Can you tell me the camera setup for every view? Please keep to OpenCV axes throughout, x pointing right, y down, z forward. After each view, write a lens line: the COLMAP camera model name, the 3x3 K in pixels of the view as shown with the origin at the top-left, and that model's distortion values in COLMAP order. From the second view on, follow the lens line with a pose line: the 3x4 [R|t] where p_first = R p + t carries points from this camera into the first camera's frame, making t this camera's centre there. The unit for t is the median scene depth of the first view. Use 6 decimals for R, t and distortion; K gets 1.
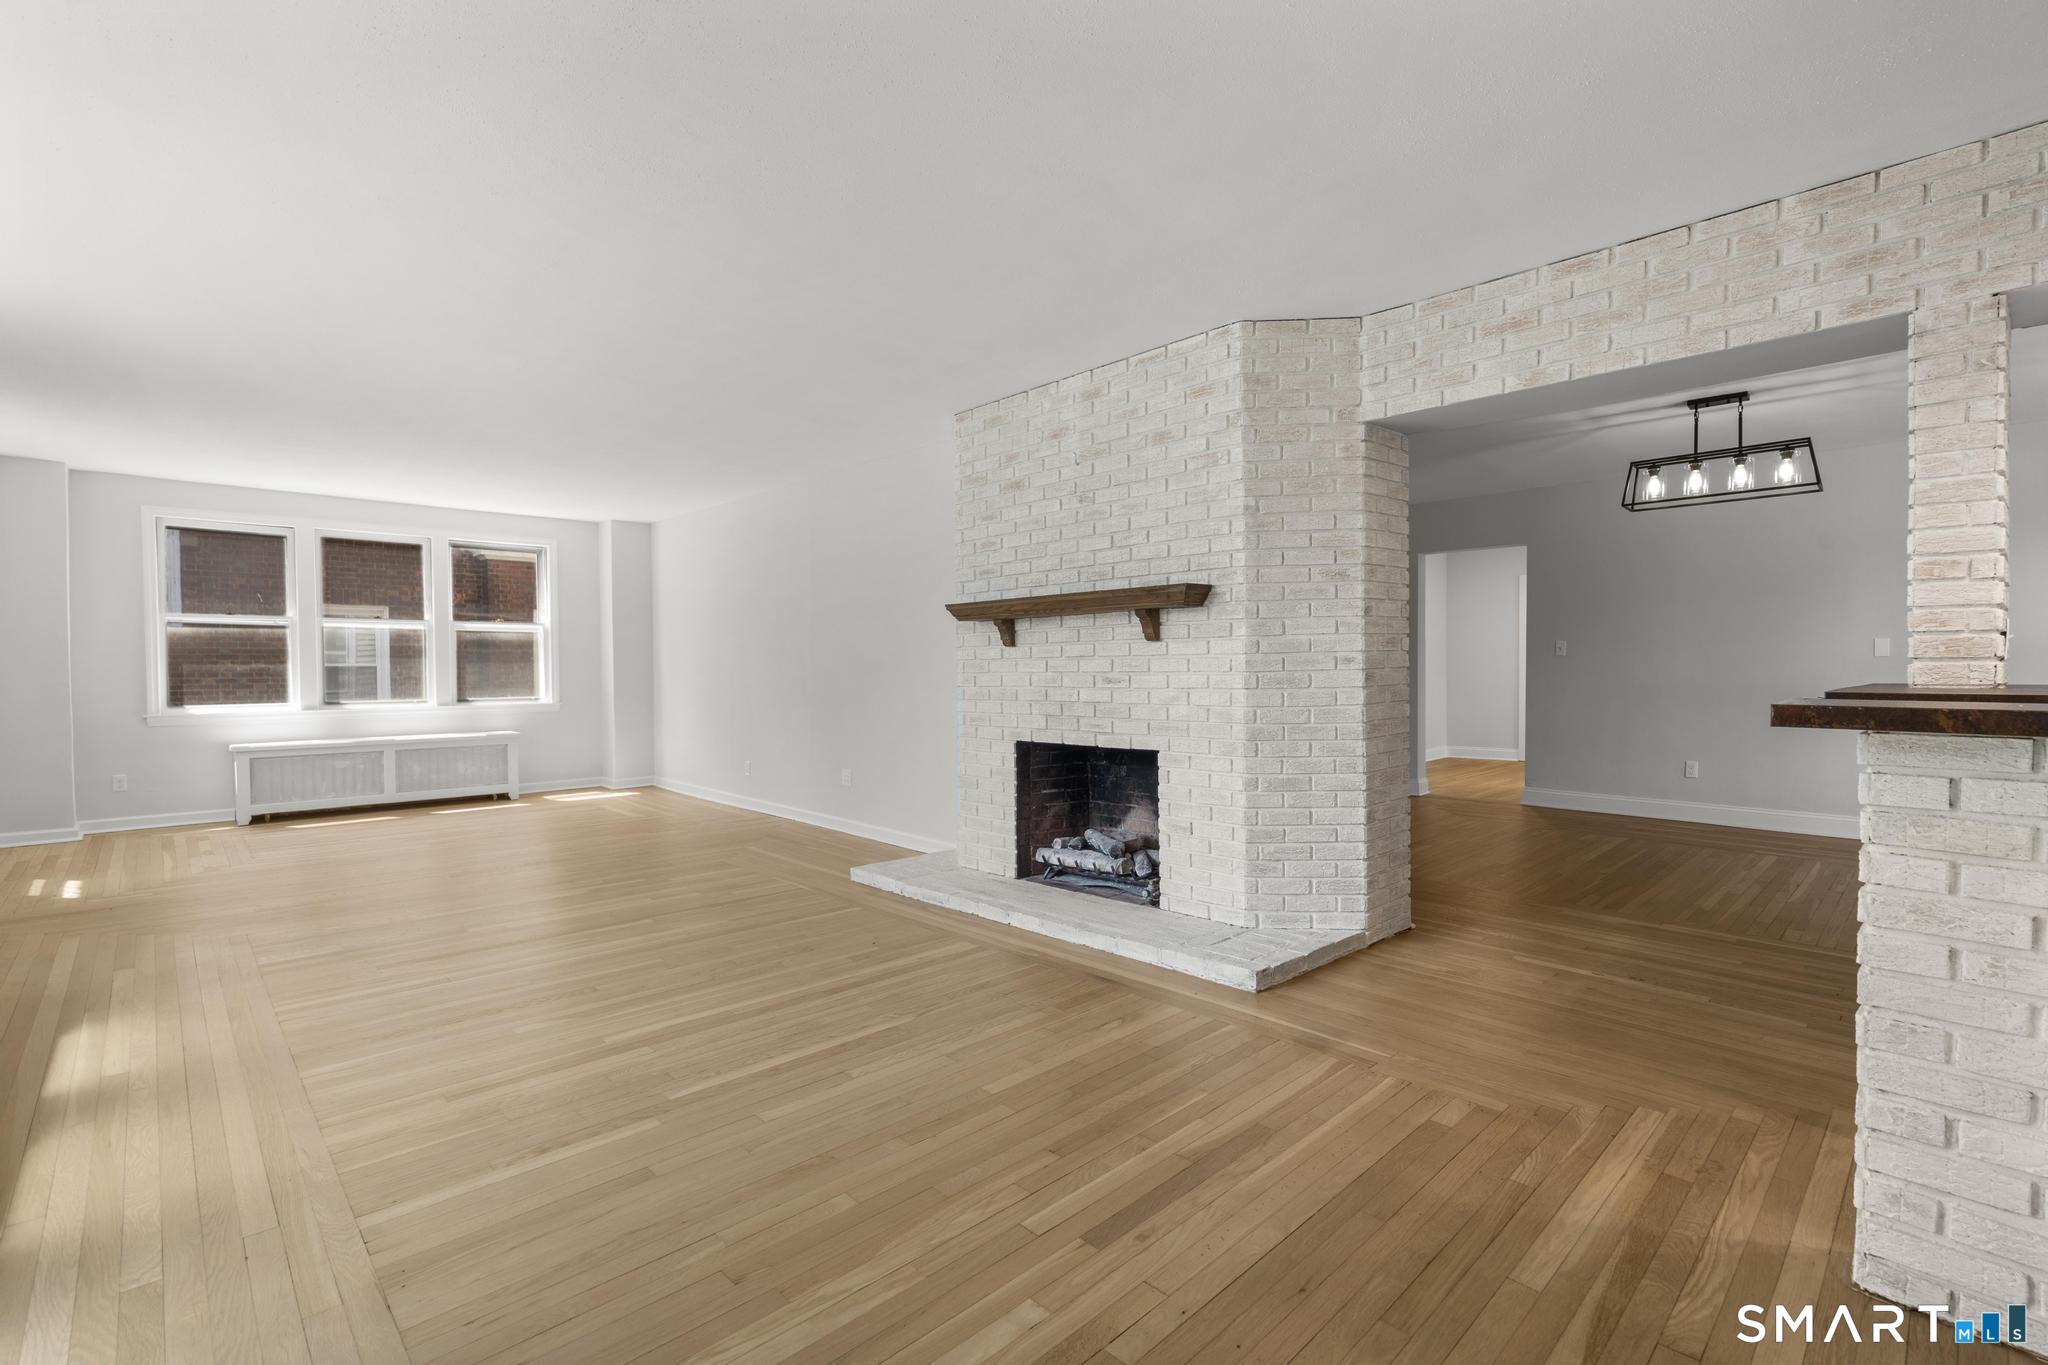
lens RADIAL K [[913.1, 0, 1024.1], [0, 913.1, 688.3], [0, 0, 1]] dist [-0.009227, 0.004217]
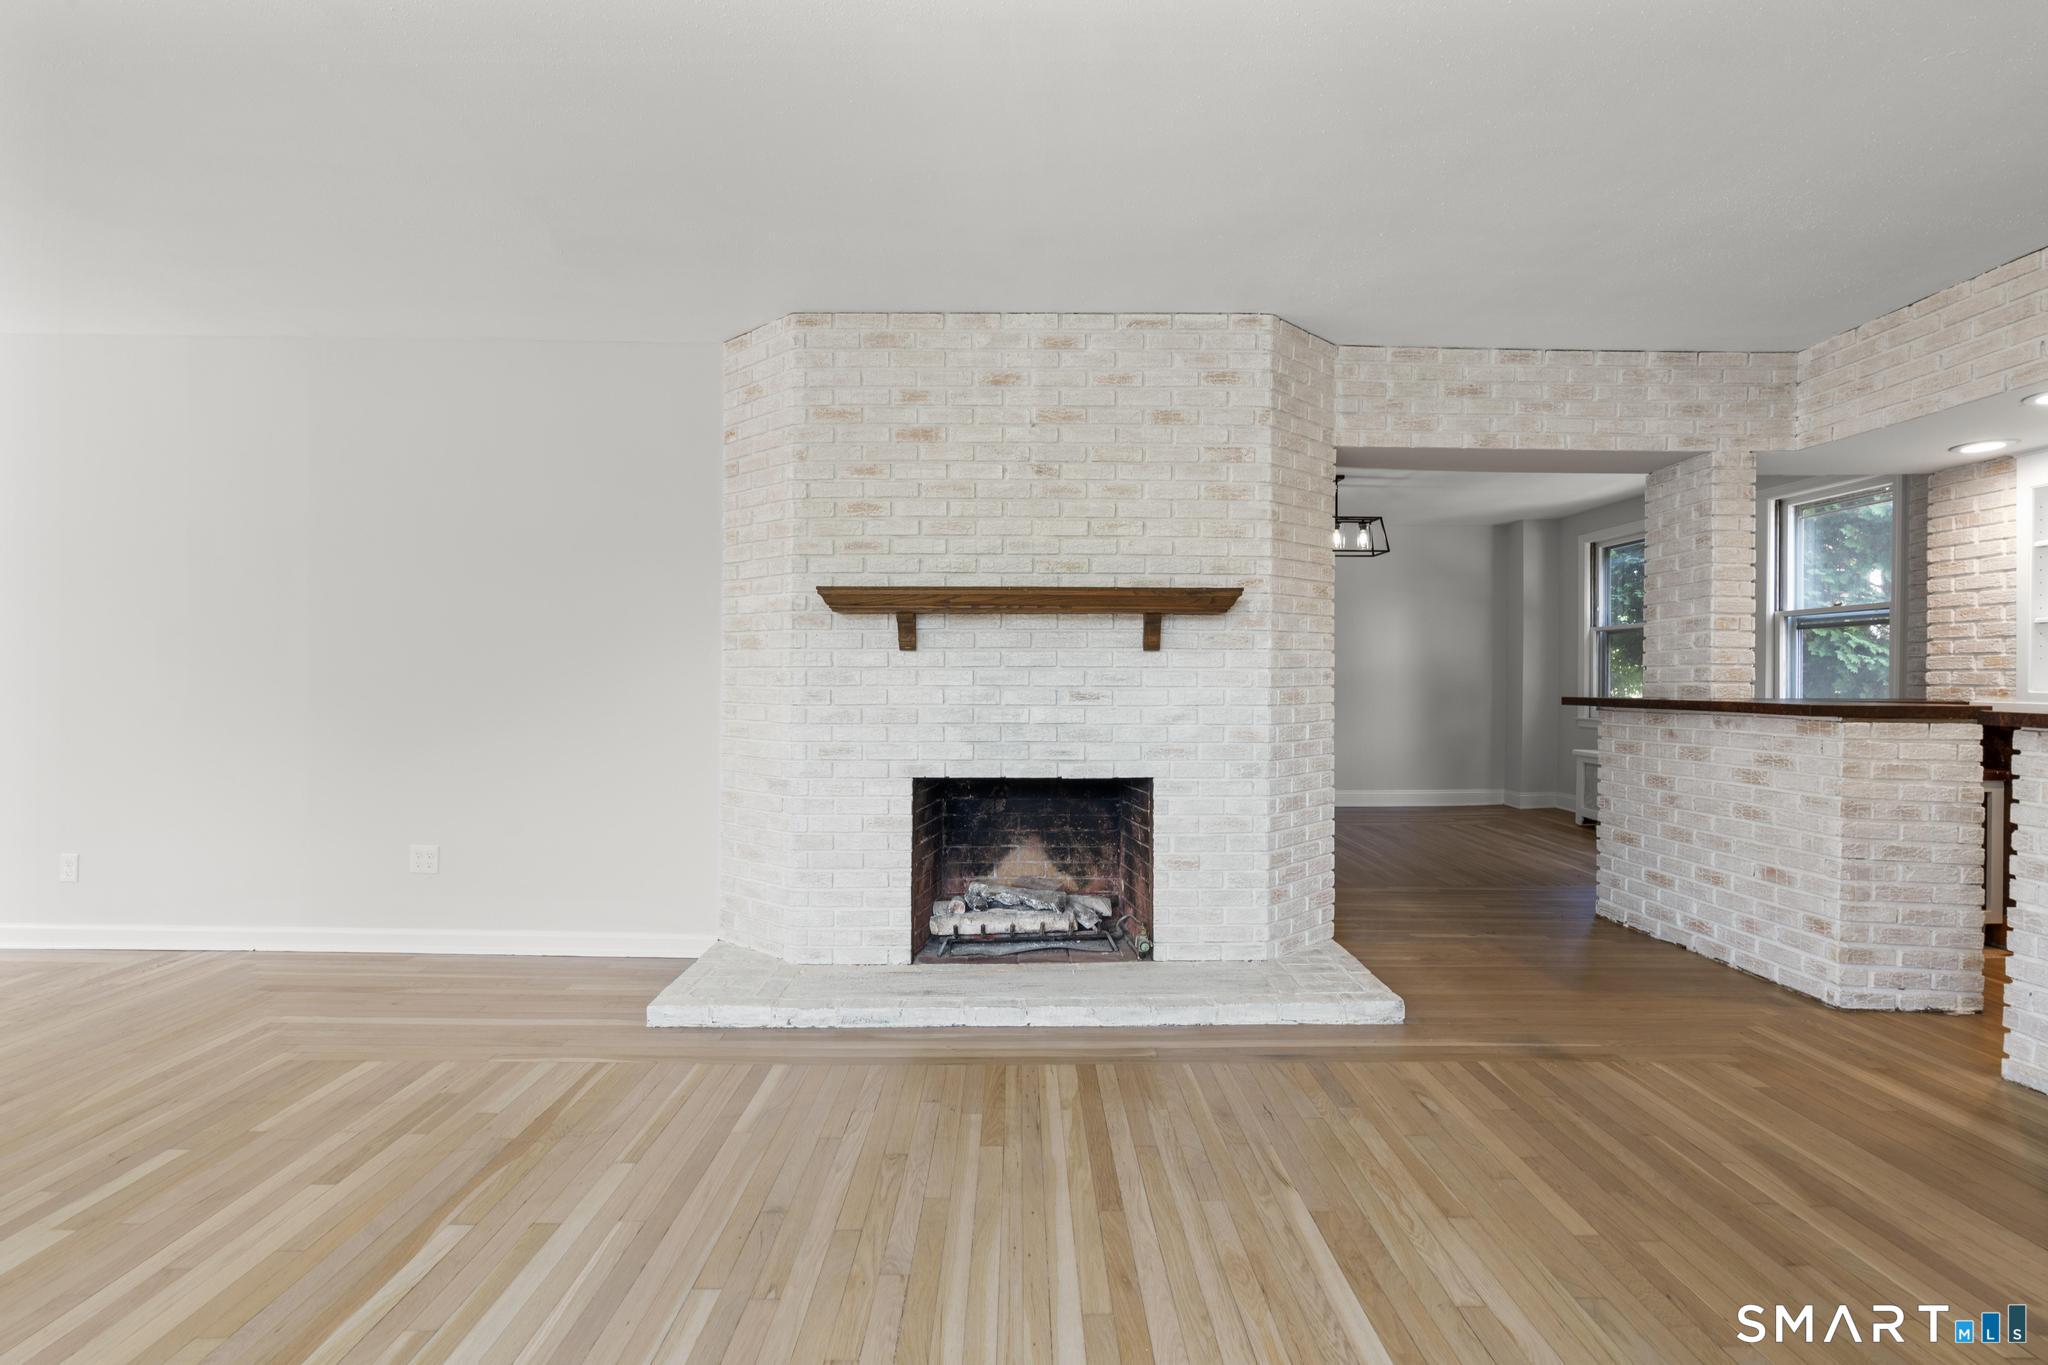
lens RADIAL K [[913.1, 0, 1024.1], [0, 913.1, 688.3], [0, 0, 1]] dist [-0.009227, 0.004217]
pose [[0.689119, 0.001631, 0.724646, -0.562466], [0.005861, 0.999952, -0.007823, -0.010249], [-0.724624, 0.009638, 0.689077, 0.492336]]
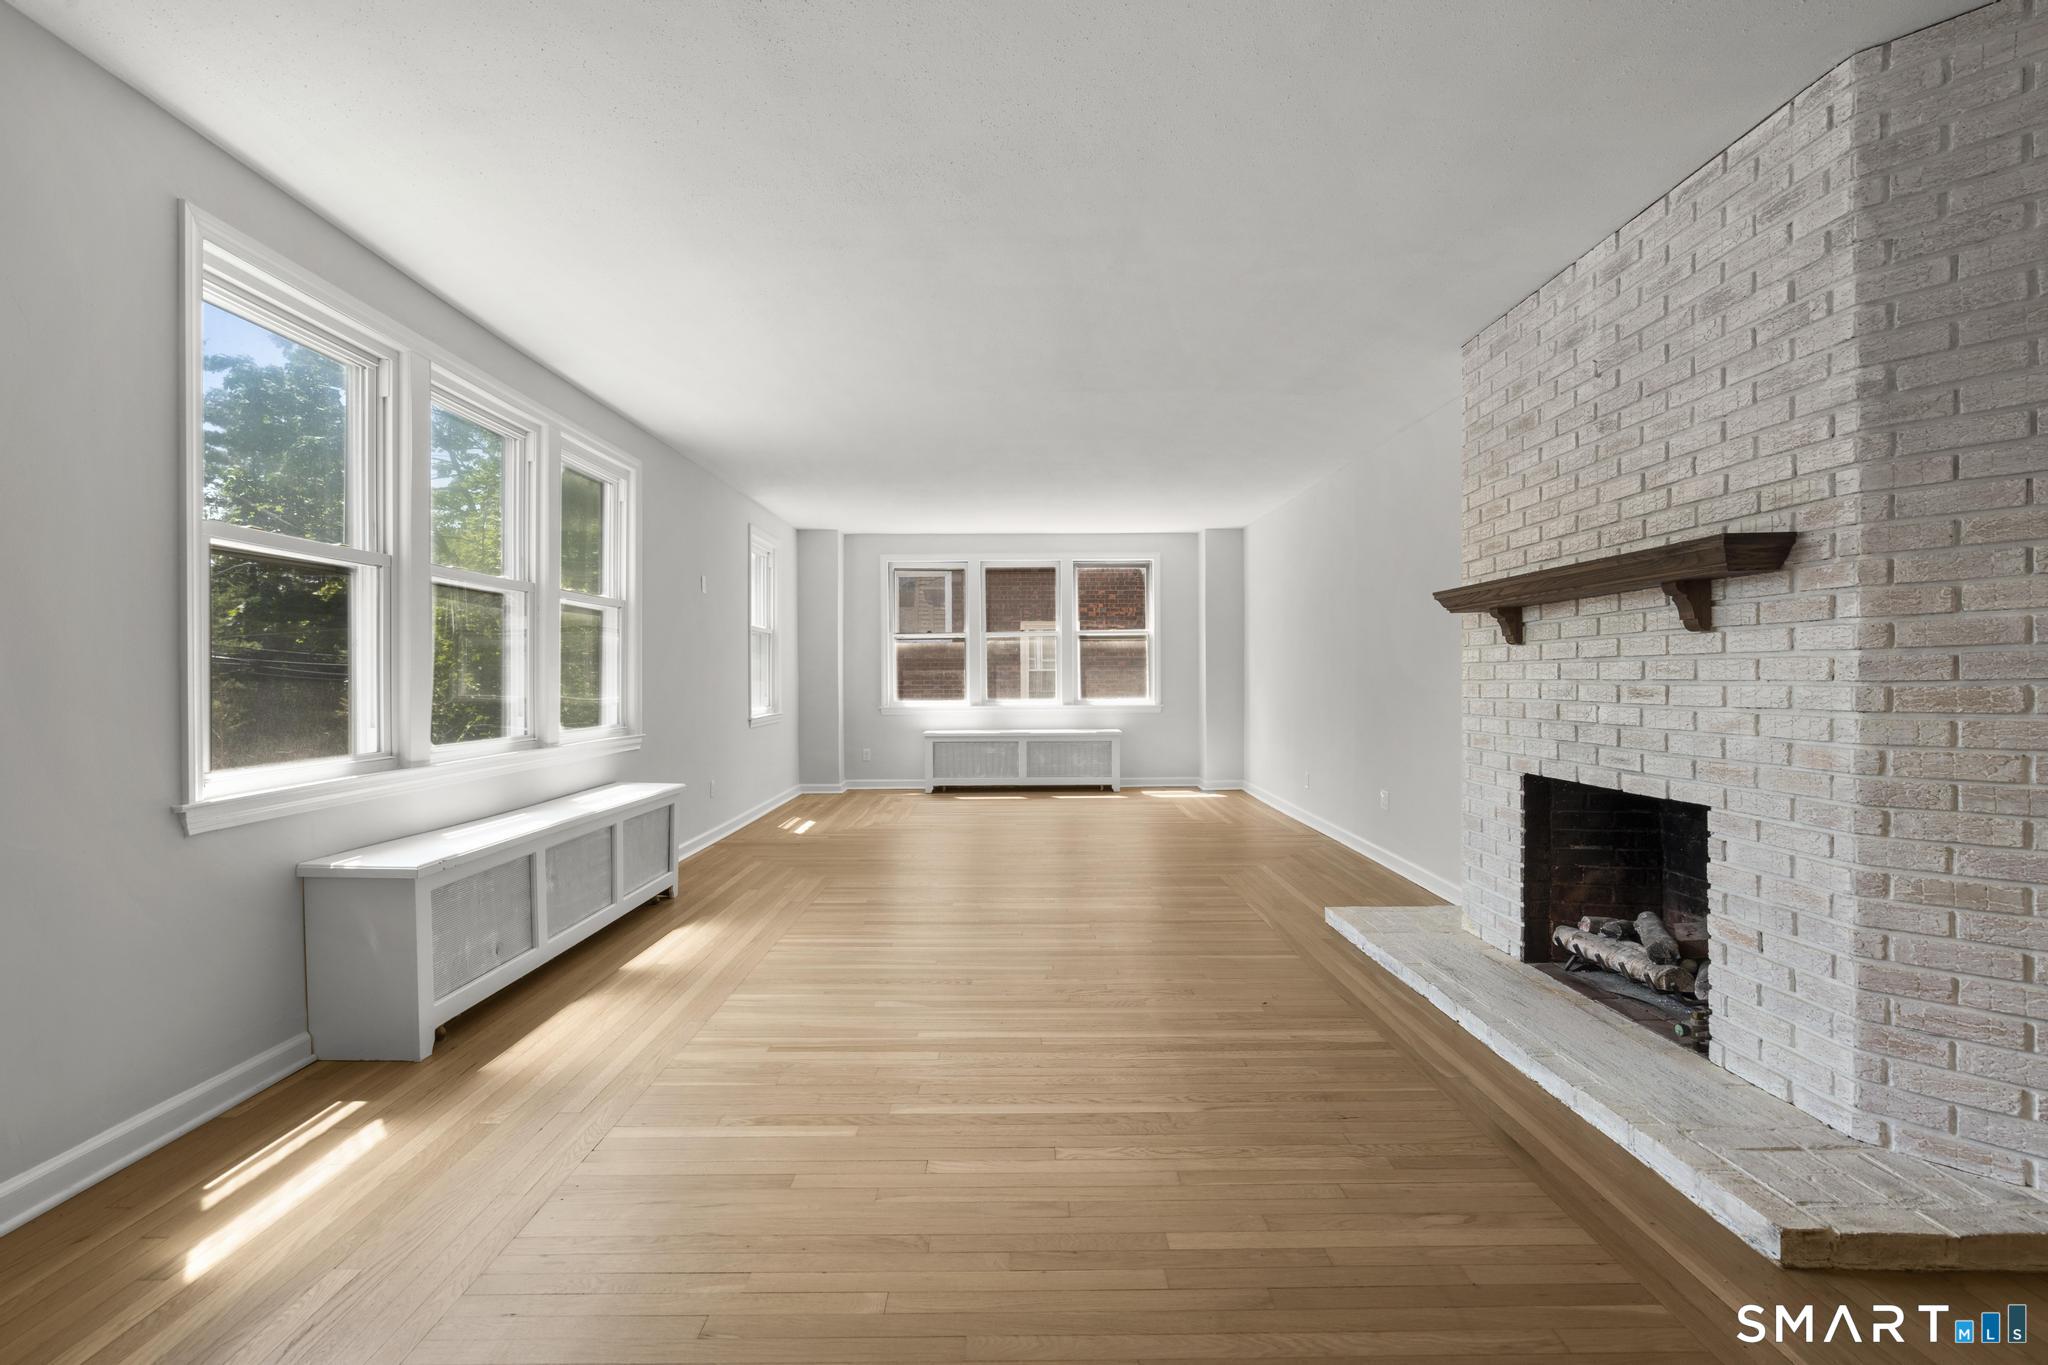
lens RADIAL K [[913.1, 0, 1024.1], [0, 913.1, 688.3], [0, 0, 1]] dist [-0.009227, 0.004217]
pose [[0.729051, 0.011740, -0.684359, 0.229906], [-0.014657, 0.999891, 0.001539, -0.006577], [0.684302, 0.008909, 0.729144, 0.225366]]
